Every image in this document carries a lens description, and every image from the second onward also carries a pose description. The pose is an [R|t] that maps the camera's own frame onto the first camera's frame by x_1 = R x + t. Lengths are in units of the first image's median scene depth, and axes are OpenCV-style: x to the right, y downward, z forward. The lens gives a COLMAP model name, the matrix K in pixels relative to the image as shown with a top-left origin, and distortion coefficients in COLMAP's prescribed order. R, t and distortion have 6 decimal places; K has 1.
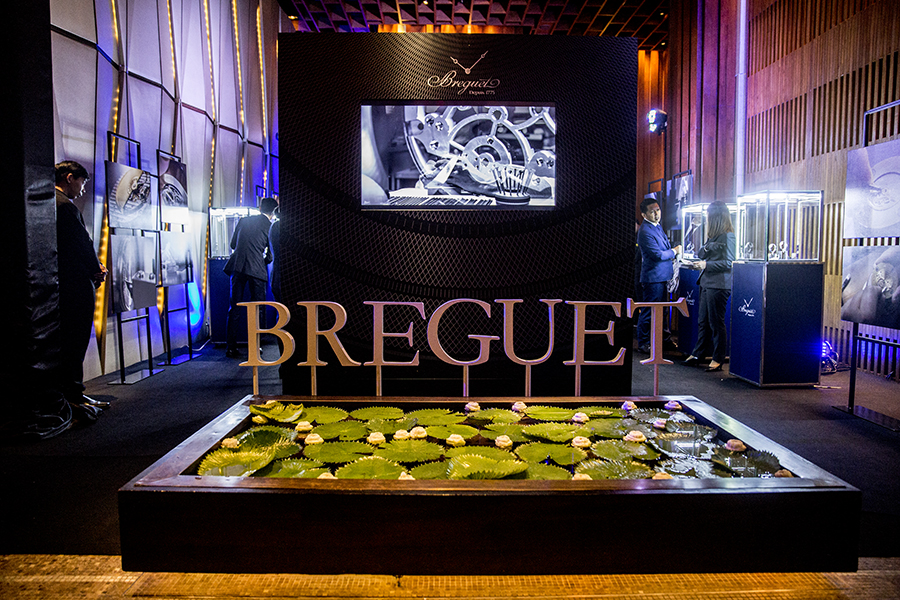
lens RADIAL K [[636.4, 0, 448.0], [0, 636.4, 302.3], [0, 0, 1]] dist [-0.047441, -0.000015]
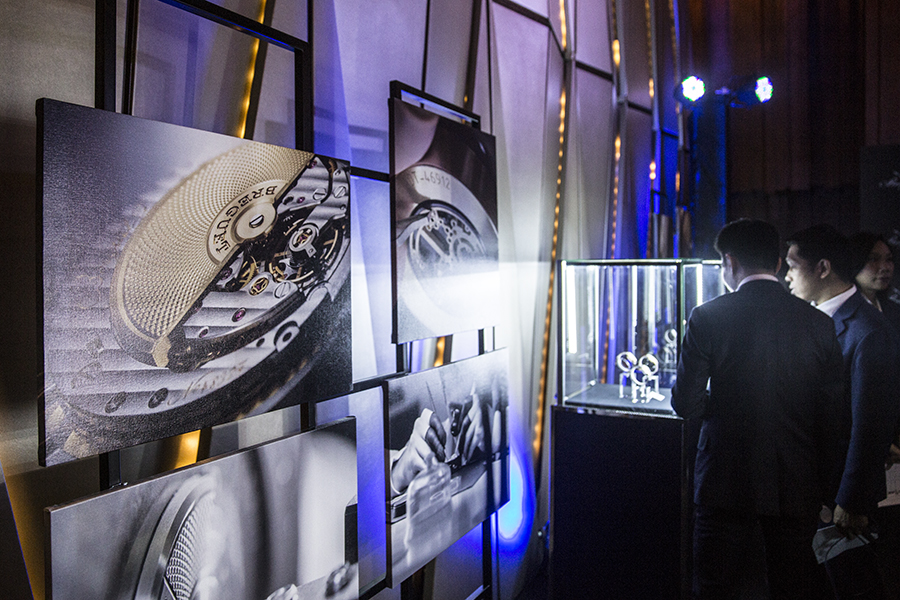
lens RADIAL K [[636.4, 0, 449.5], [0, 636.4, 299.4], [0, 0, 1]] dist [-0.047441, -0.000015]
pose [[0.876433, 0.020700, -0.481079, -0.285330], [-0.025202, 0.999678, -0.002899, -0.137473], [0.480864, 0.014665, 0.876673, 0.723840]]
